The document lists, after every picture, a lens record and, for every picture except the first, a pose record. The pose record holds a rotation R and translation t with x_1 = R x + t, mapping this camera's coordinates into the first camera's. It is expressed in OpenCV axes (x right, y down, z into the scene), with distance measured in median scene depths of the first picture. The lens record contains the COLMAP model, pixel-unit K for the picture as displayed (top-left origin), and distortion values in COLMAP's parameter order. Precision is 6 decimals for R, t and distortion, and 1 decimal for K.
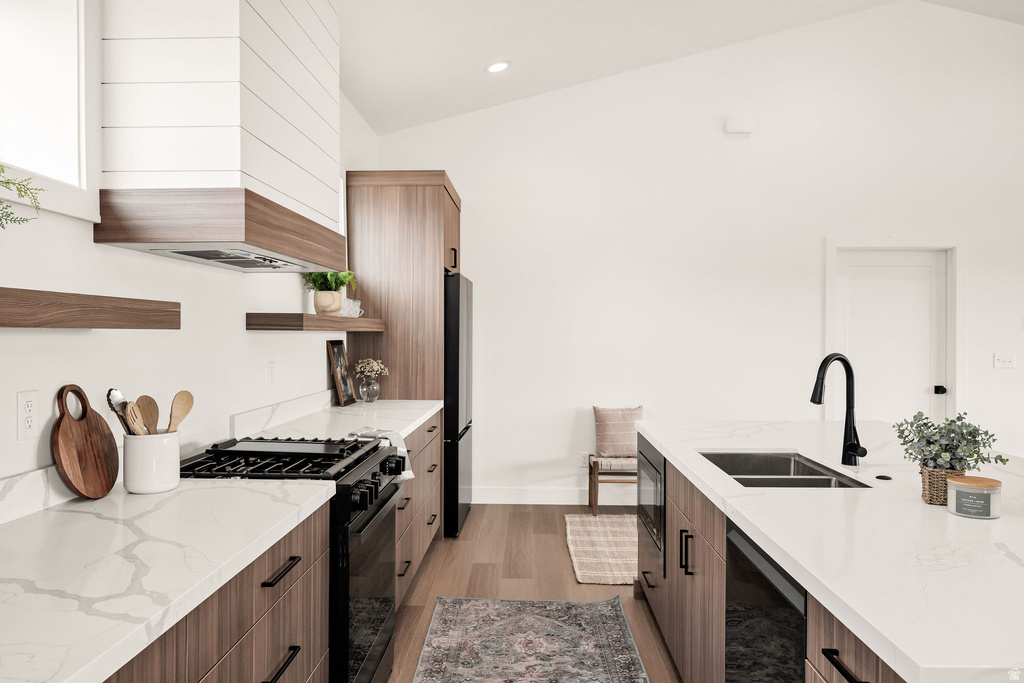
lens RADIAL K [[715.7, 0, 511.3], [0, 715.7, 341.0], [0, 0, 1]] dist [-0.000895, 0.000456]
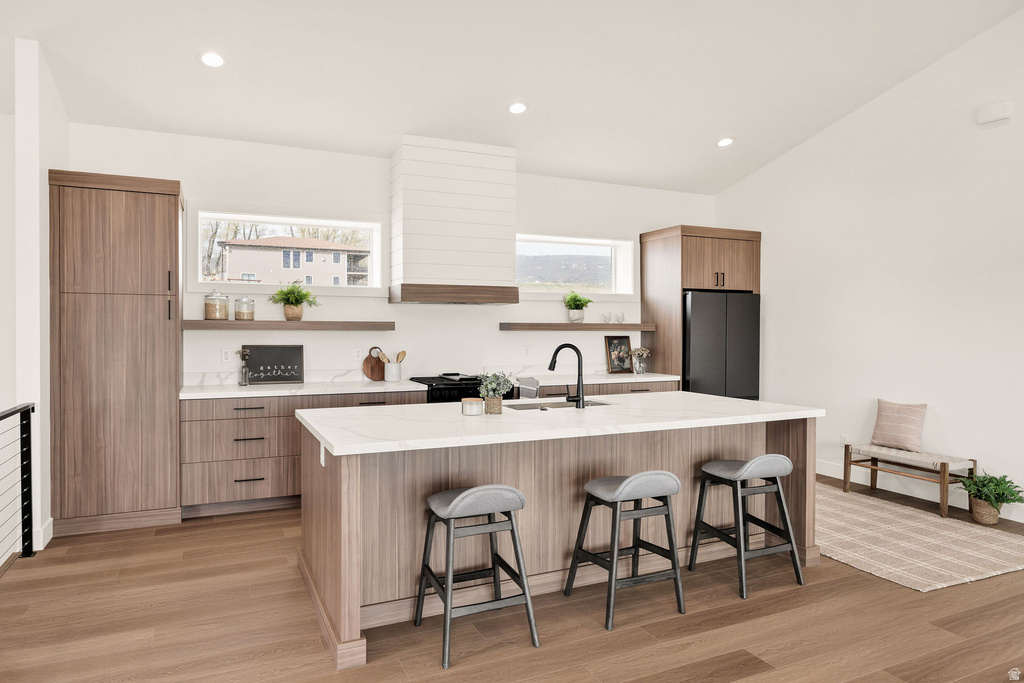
lens RADIAL K [[637.5, 0, 507.5], [0, 637.5, 336.4], [0, 0, 1]] dist [-0.024682, -0.002671]
pose [[0.467062, 0.007291, -0.884195, 0.935914], [-0.011696, 0.999929, 0.002067, -0.001021], [0.884147, 0.009376, 0.467114, 0.060108]]
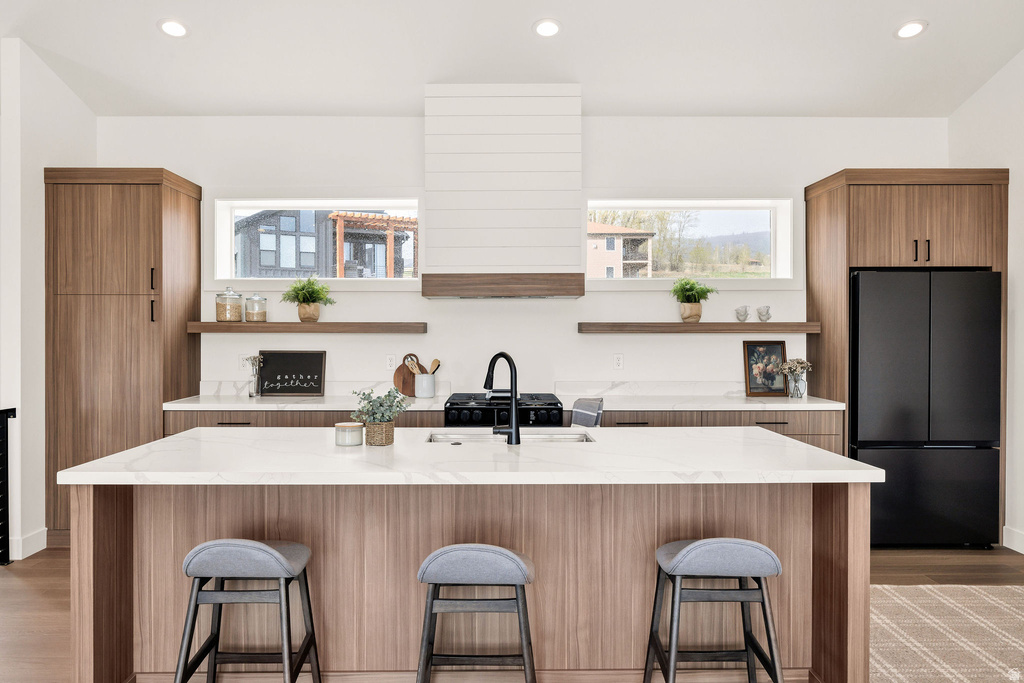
lens RADIAL K [[797.6, 0, 512.2], [0, 797.6, 339.9], [0, 0, 1]] dist [-0.016496, -0.009279]
pose [[0.061619, 0.007671, -0.998070, 0.970851], [-0.011730, 0.999907, 0.006961, -0.007039], [0.998031, 0.011278, 0.061704, 0.482532]]
